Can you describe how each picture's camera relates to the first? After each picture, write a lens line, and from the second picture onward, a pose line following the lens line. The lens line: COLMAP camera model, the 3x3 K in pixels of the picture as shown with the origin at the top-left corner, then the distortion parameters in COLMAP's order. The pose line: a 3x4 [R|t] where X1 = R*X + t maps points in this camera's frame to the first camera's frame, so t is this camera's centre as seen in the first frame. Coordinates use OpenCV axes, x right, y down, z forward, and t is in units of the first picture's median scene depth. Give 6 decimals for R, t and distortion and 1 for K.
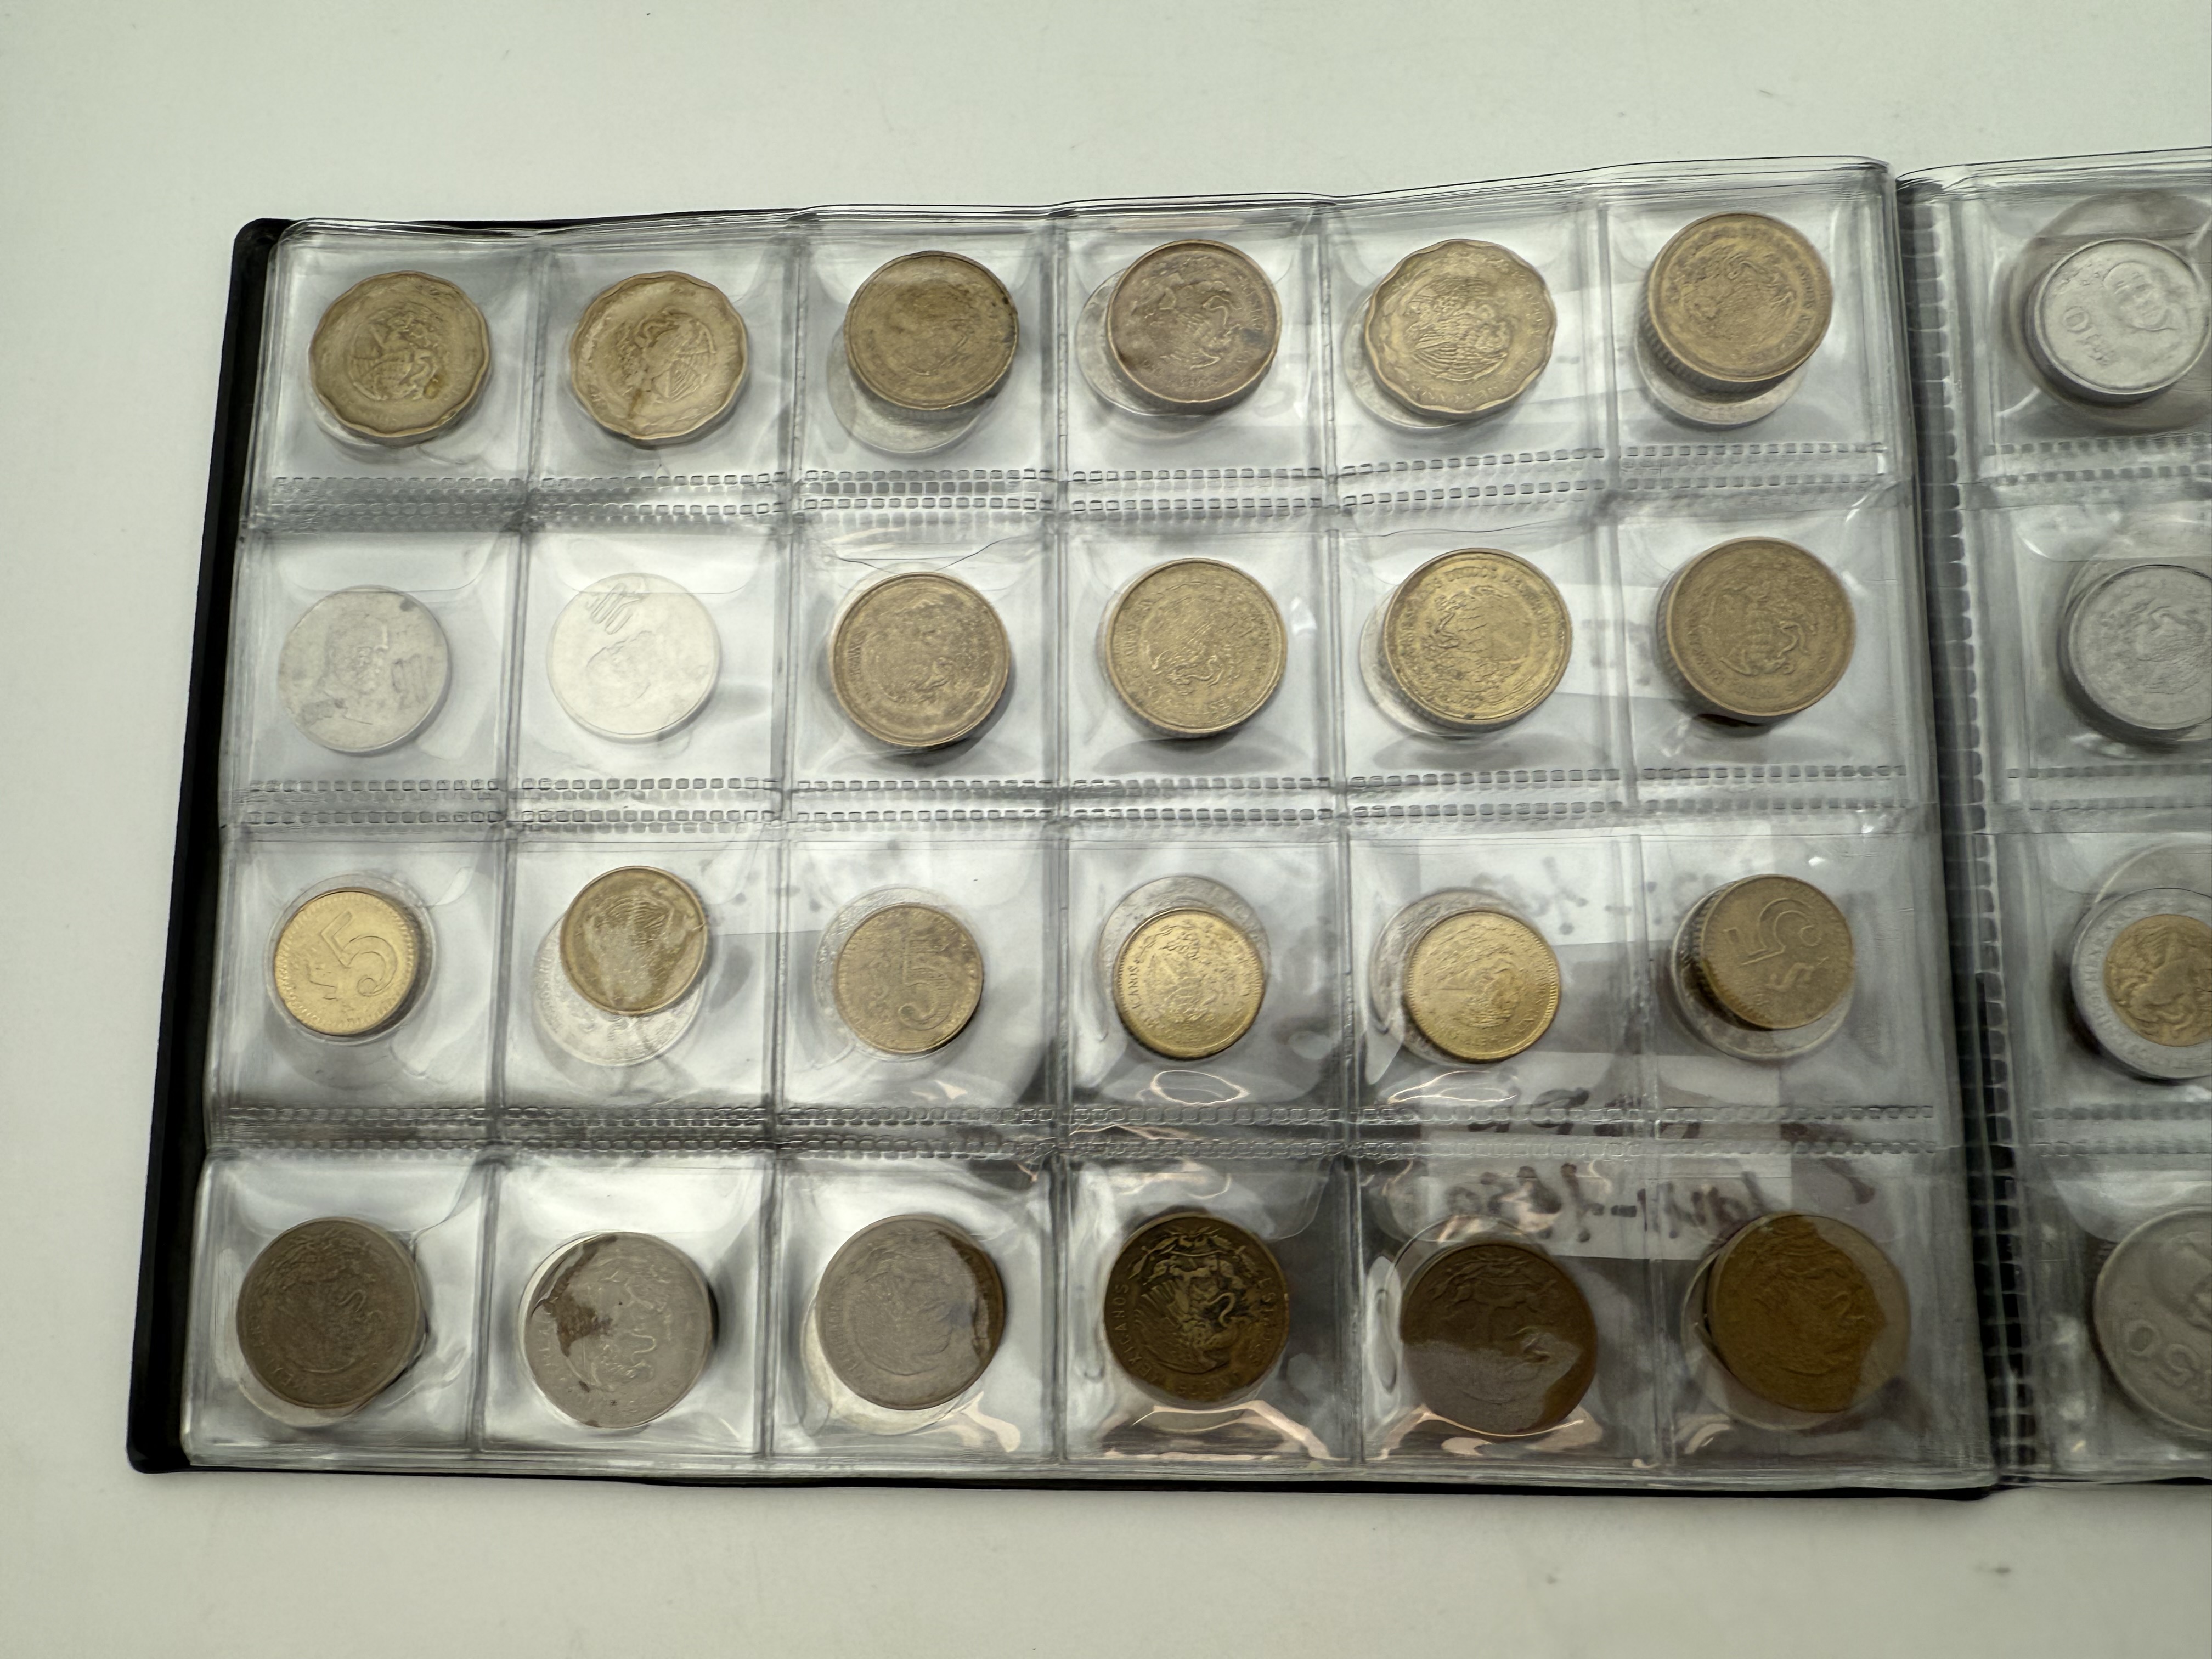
lens RADIAL K [[1531.0, 0, 1132.5], [0, 1531.0, 871.5], [0, 0, 1]] dist [0.000574, -0.006569]
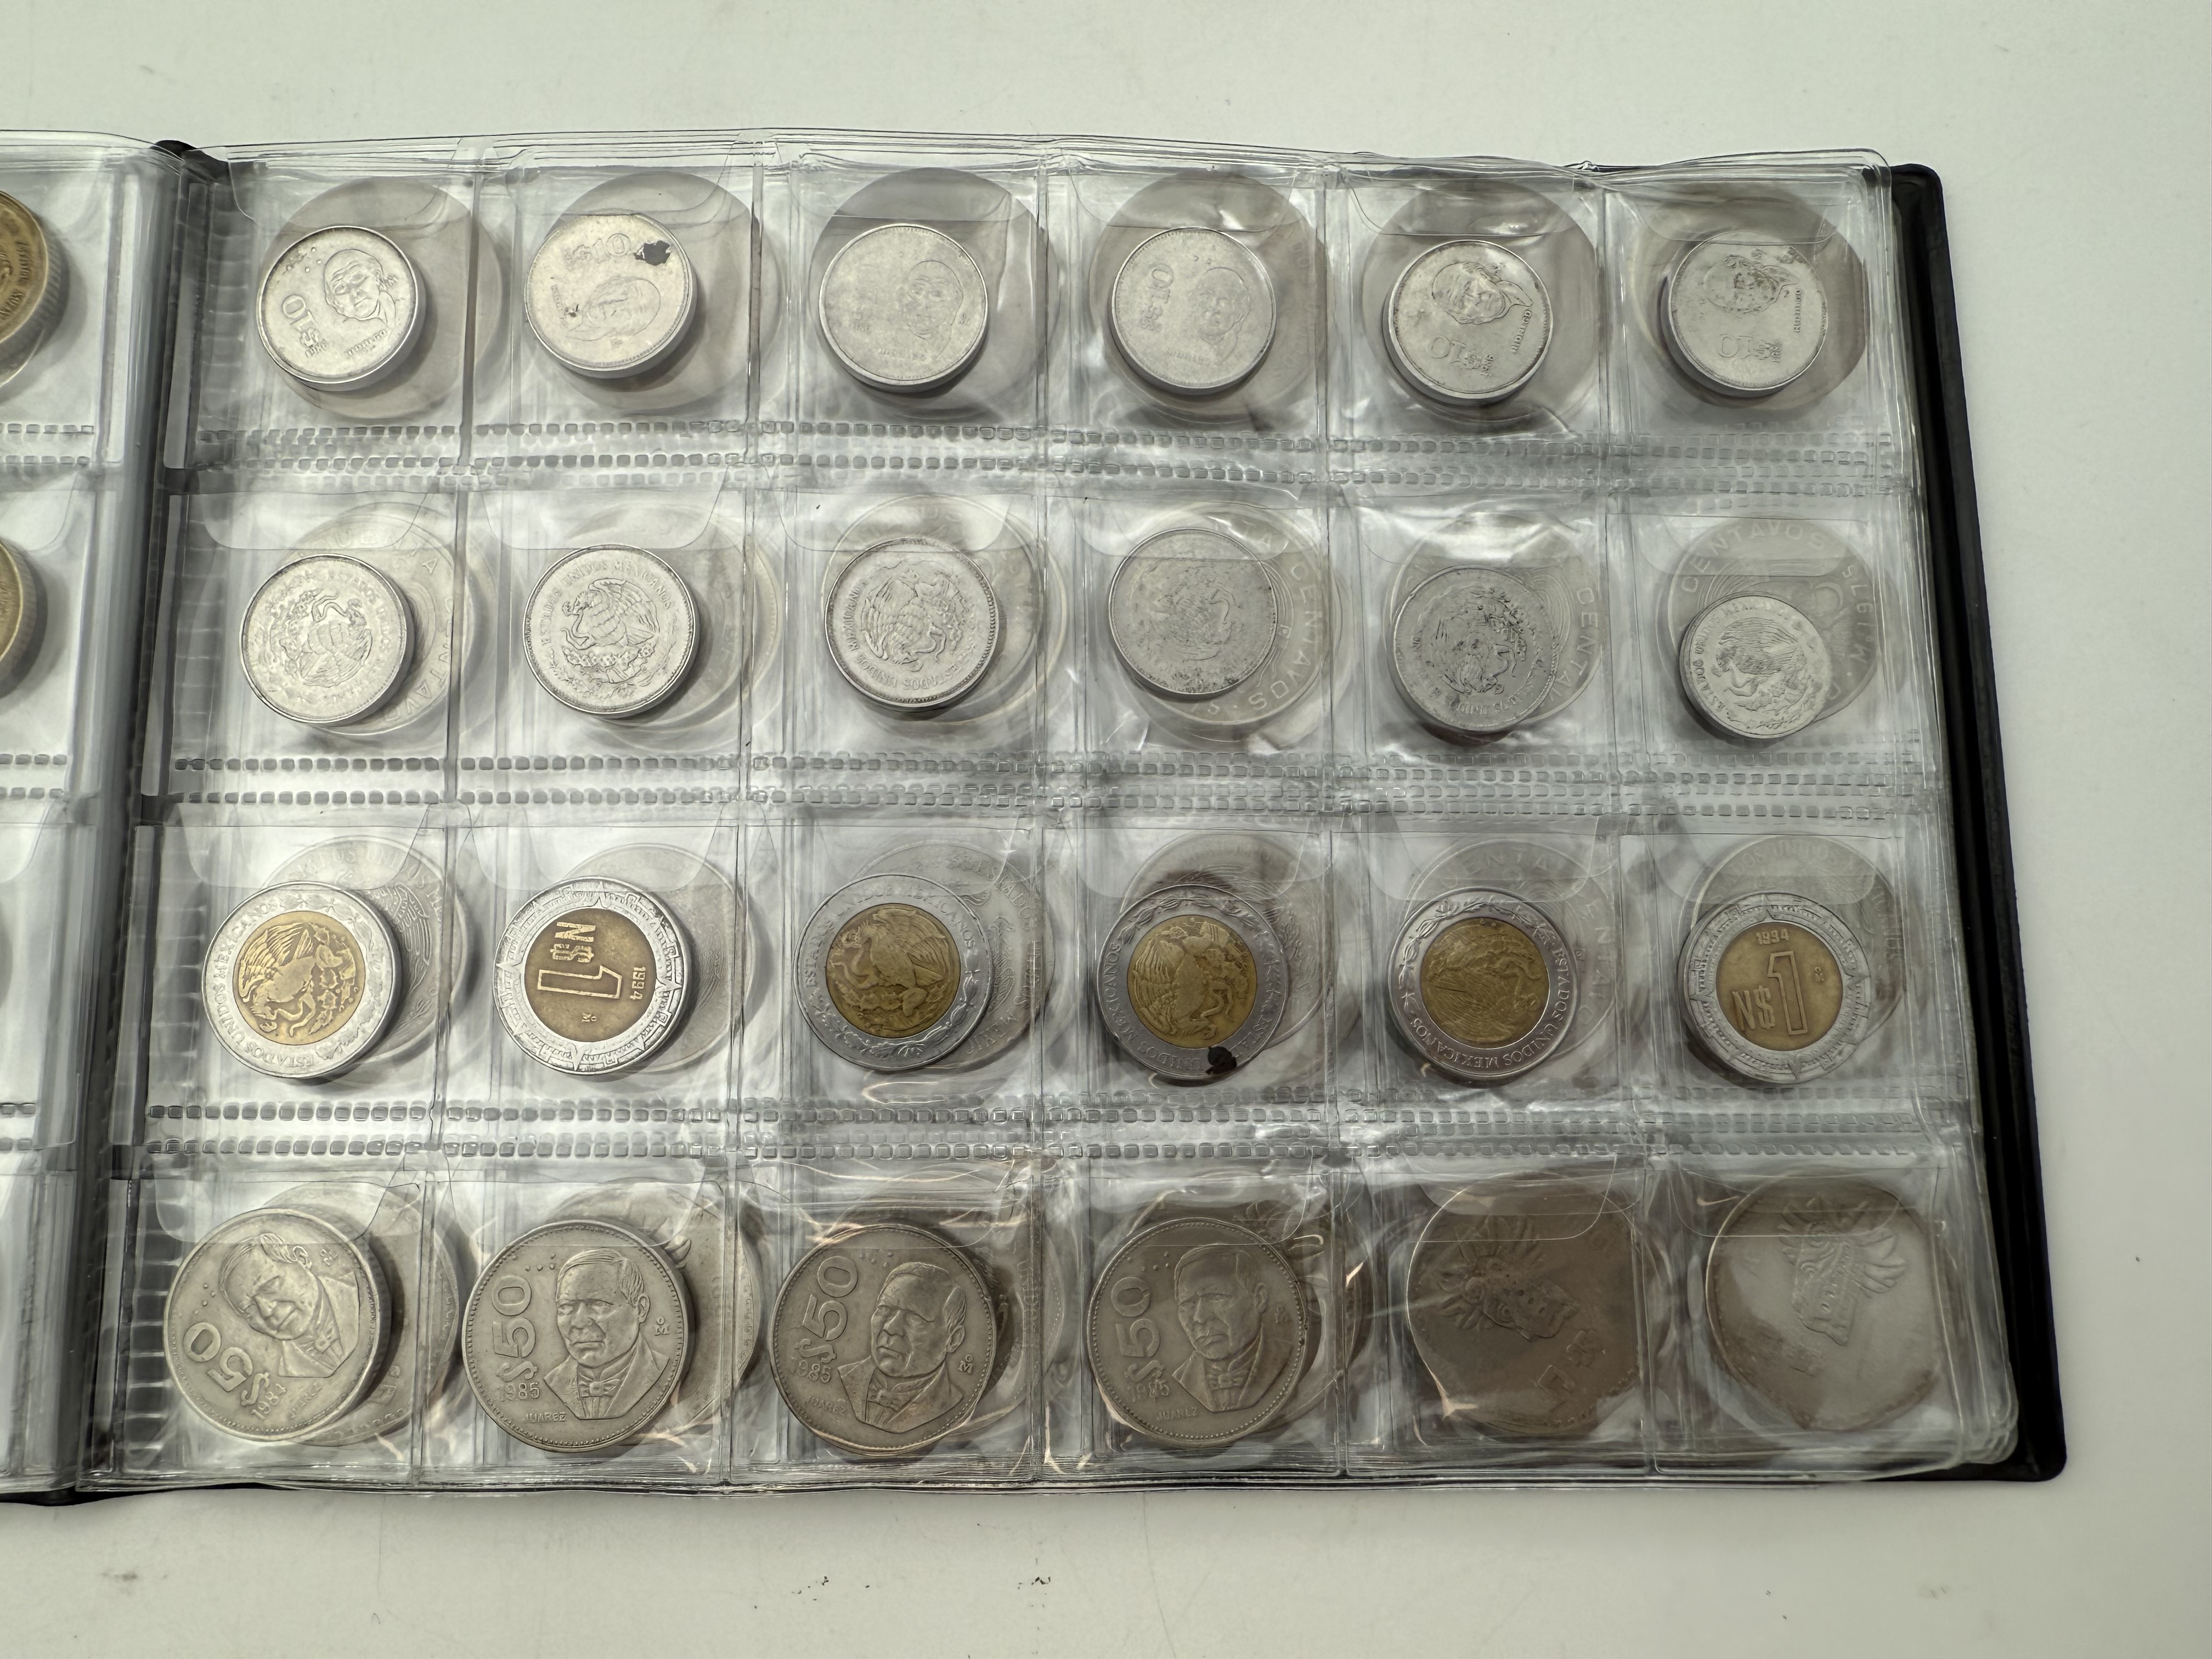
lens RADIAL K [[1531.0, 0, 1111.5], [0, 1531.0, 868.1], [0, 0, 1]] dist [0.000574, -0.006569]
pose [[0.998437, 0.013061, 0.054350, 1.151998], [-0.013617, 0.999859, 0.009869, -0.016818], [-0.054214, -0.010593, 0.998473, -0.014167]]
